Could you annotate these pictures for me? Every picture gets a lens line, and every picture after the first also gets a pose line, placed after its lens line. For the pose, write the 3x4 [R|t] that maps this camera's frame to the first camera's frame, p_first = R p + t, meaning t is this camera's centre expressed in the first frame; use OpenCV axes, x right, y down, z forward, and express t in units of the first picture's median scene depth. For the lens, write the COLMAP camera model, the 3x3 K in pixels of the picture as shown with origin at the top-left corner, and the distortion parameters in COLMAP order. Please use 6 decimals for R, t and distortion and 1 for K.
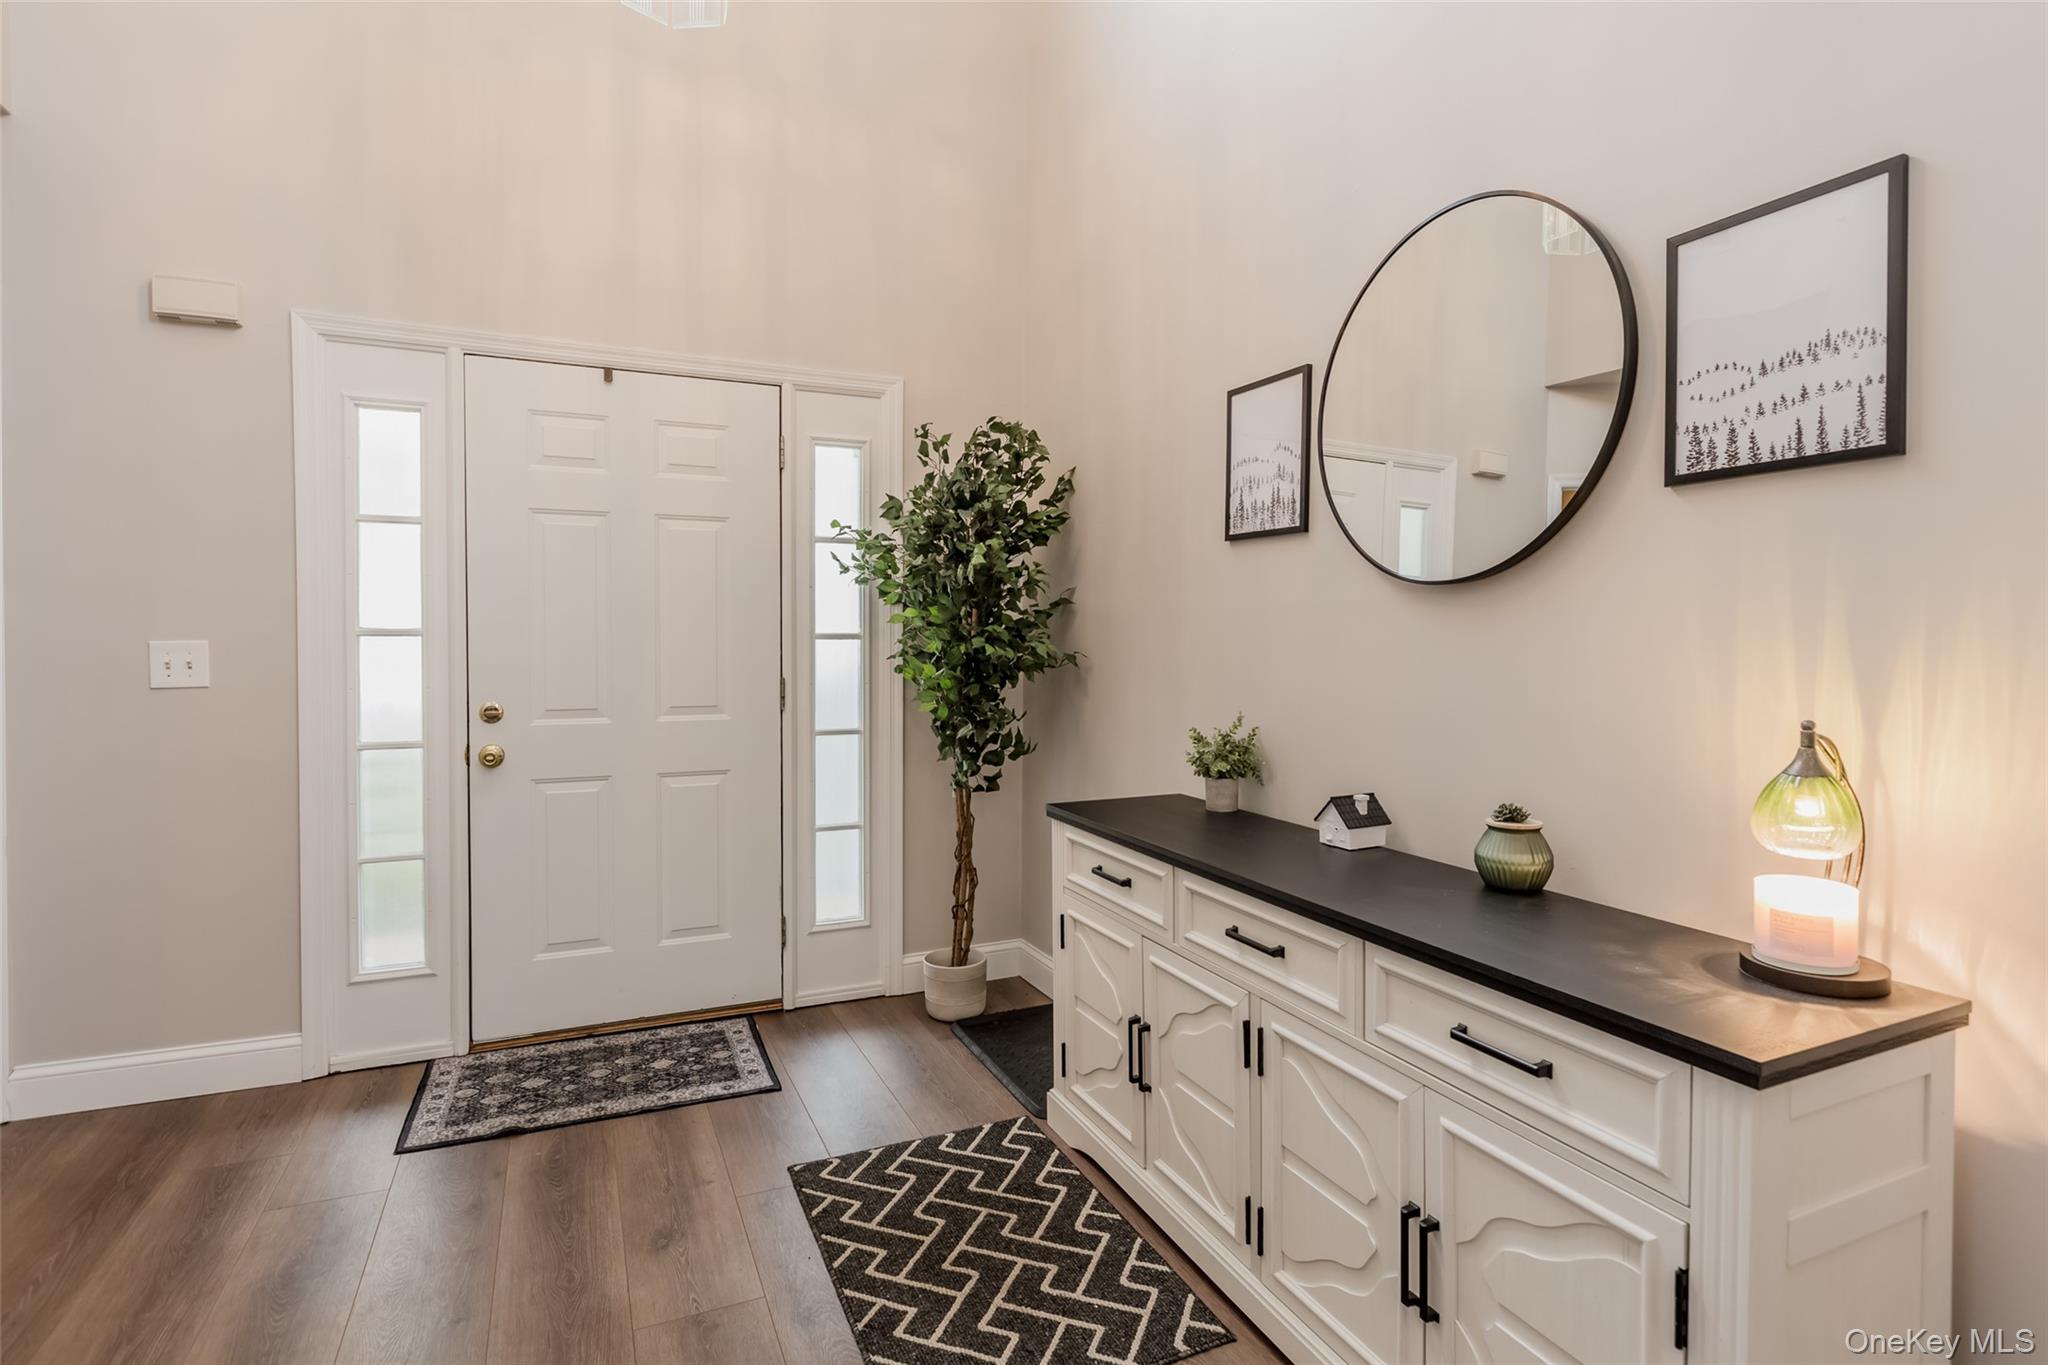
lens RADIAL K [[1024.7, 0, 1023.1], [0, 1024.7, 660.1], [0, 0, 1]] dist [-0.000385, -0.000097]
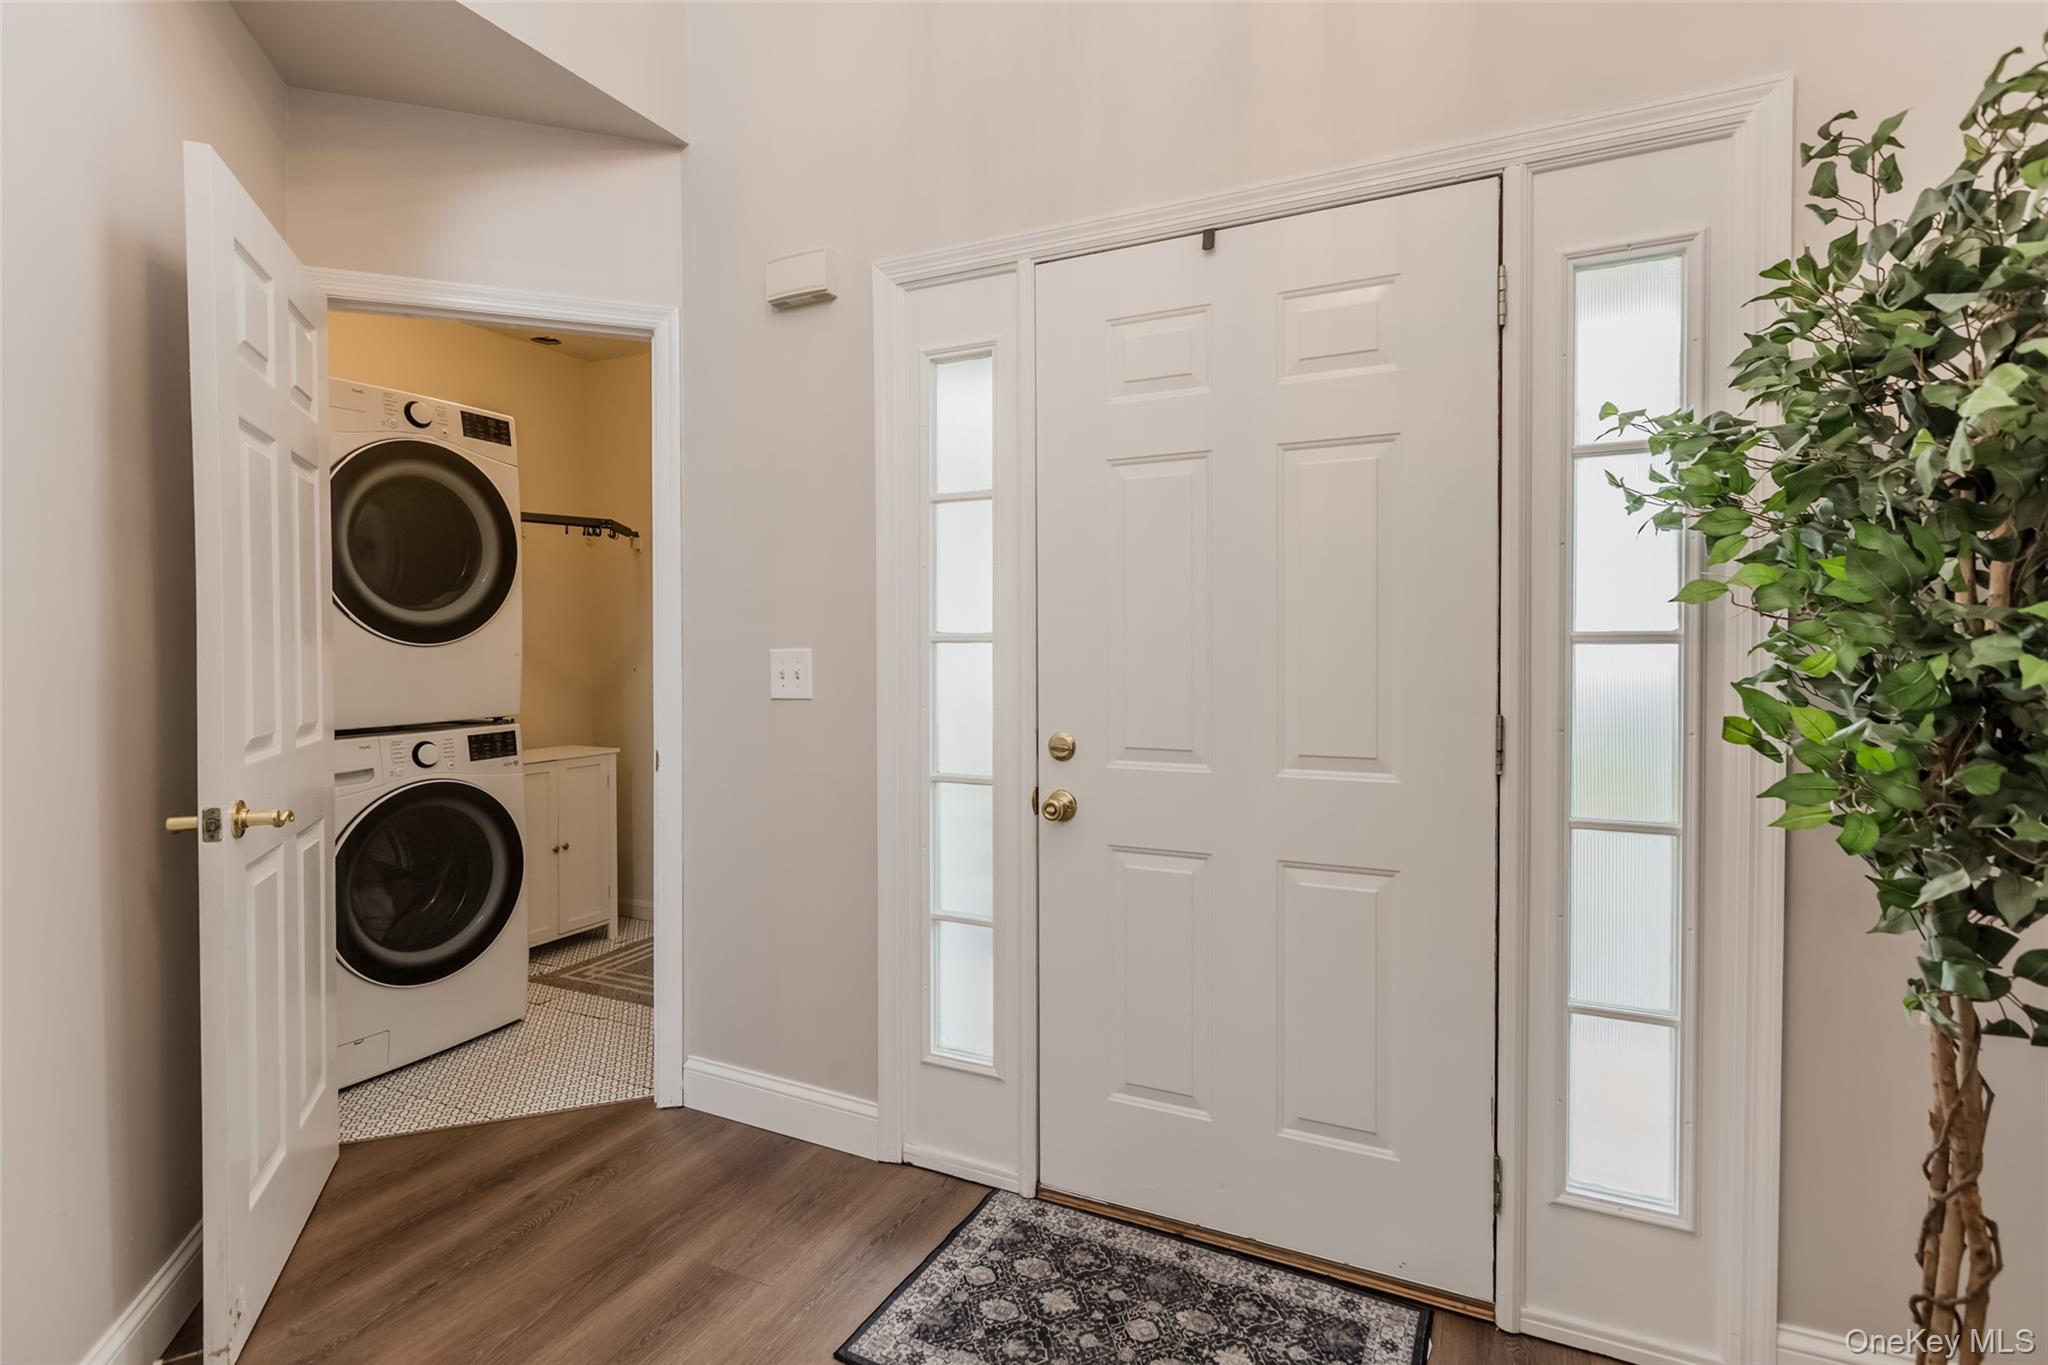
lens RADIAL K [[978.9, 0, 1023.0], [0, 978.9, 662.0], [0, 0, 1]] dist [-0.002968, -0.000372]
pose [[0.640910, 0.009277, -0.767560, -0.000363], [-0.011499, 0.999931, 0.002485, -0.009991], [0.767530, 0.007234, 0.640972, 0.511372]]
